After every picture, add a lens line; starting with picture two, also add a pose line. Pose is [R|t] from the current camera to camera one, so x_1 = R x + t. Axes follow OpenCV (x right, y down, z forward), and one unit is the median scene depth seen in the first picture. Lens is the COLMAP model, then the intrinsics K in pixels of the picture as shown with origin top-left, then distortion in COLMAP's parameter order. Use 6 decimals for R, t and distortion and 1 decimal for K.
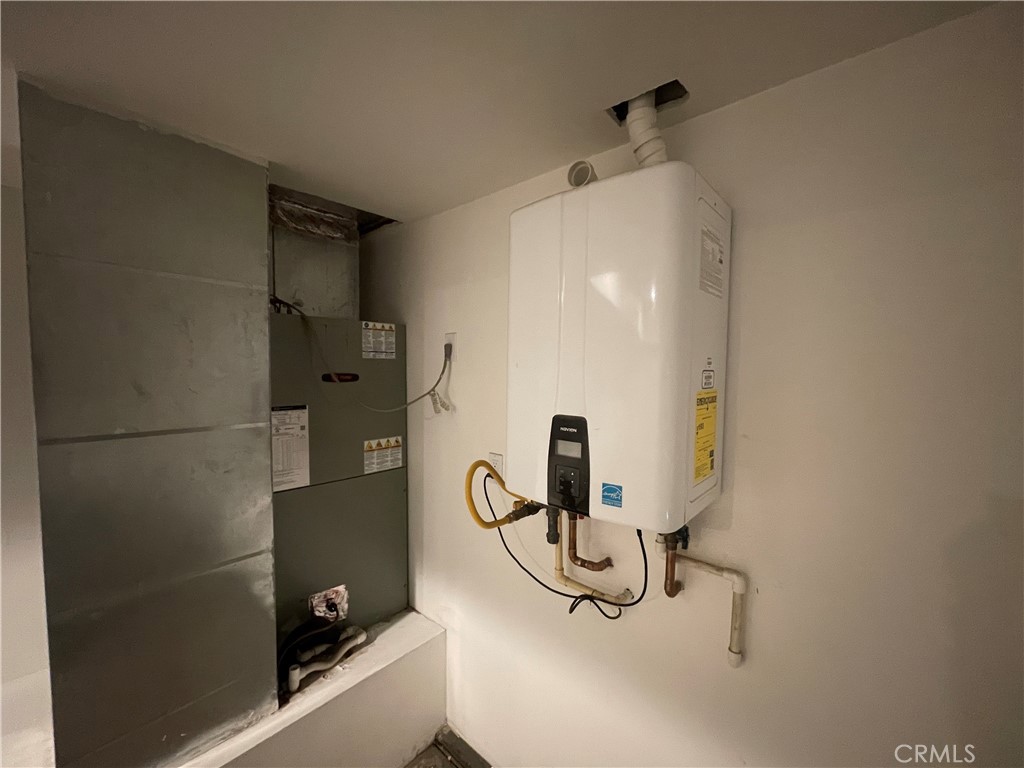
lens RADIAL K [[413.0, 0, 513.0], [0, 413.0, 388.6], [0, 0, 1]] dist [0.000722, 0.000066]
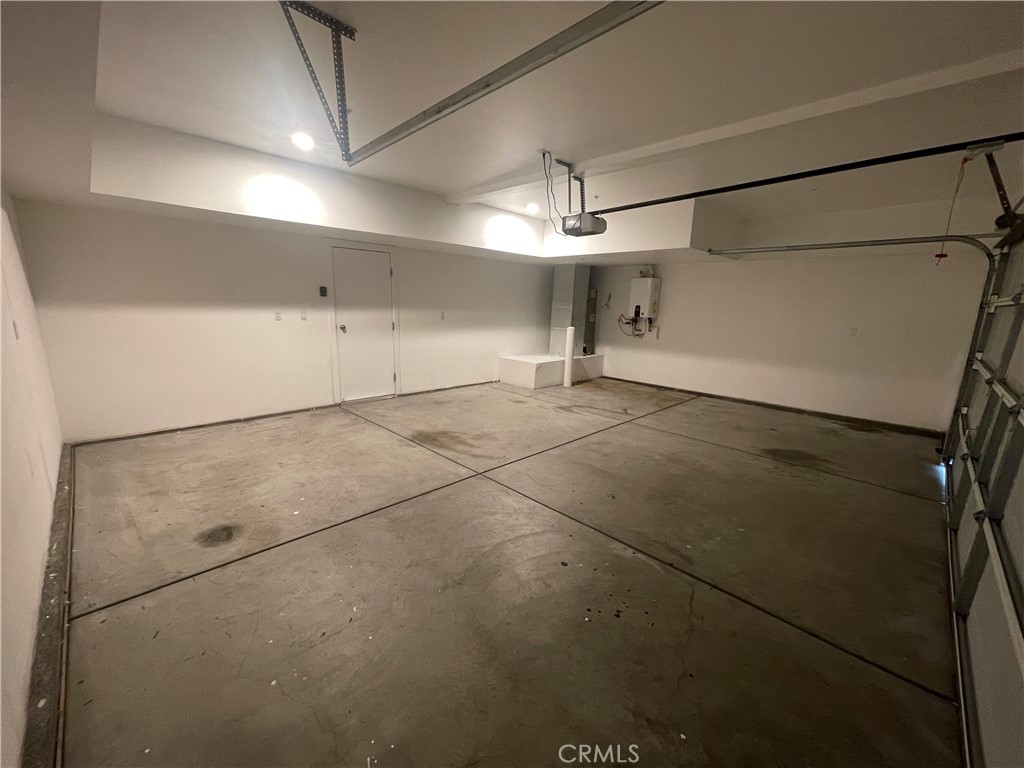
lens RADIAL K [[413.0, 0, 513.0], [0, 413.0, 388.6], [0, 0, 1]] dist [0.000722, 0.000066]
pose [[0.998738, 0.031068, -0.039451, -1.102768], [-0.024940, 0.988780, 0.147280, 0.307801], [0.043584, -0.146110, 0.988308, -4.190977]]
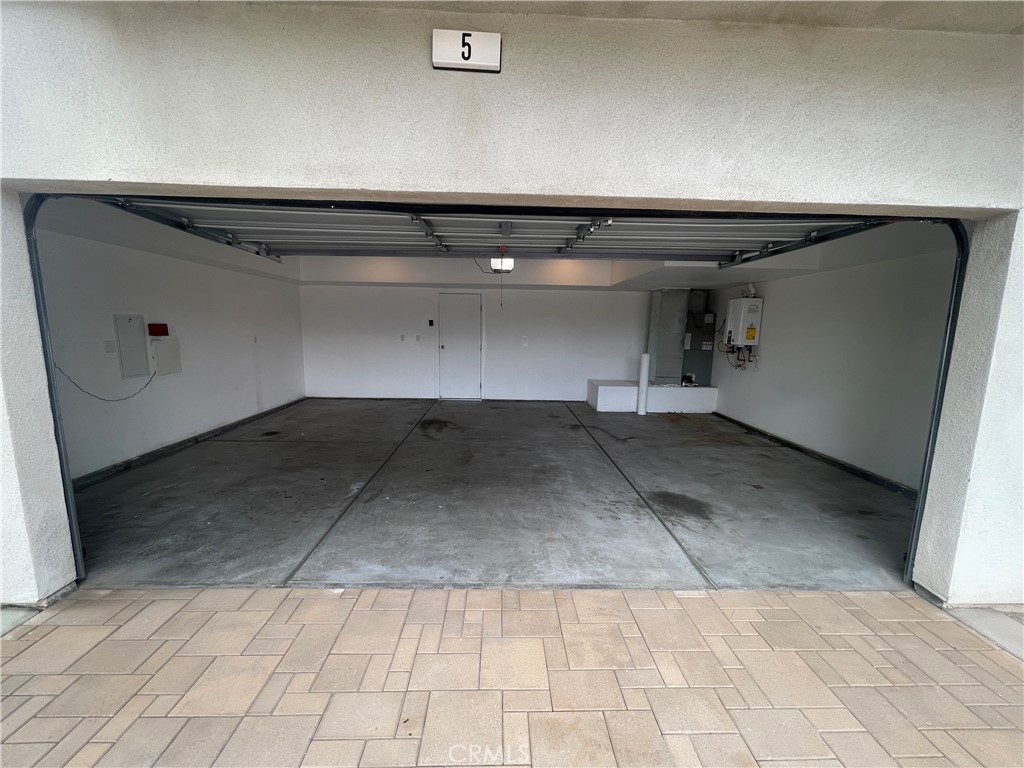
lens RADIAL K [[413.0, 0, 513.0], [0, 413.0, 388.6], [0, 0, 1]] dist [0.000722, 0.000066]
pose [[0.695388, 0.111368, -0.709953, 1.487729], [-0.052386, 0.993146, 0.104481, 0.281347], [0.716723, -0.035463, 0.696456, -3.715109]]
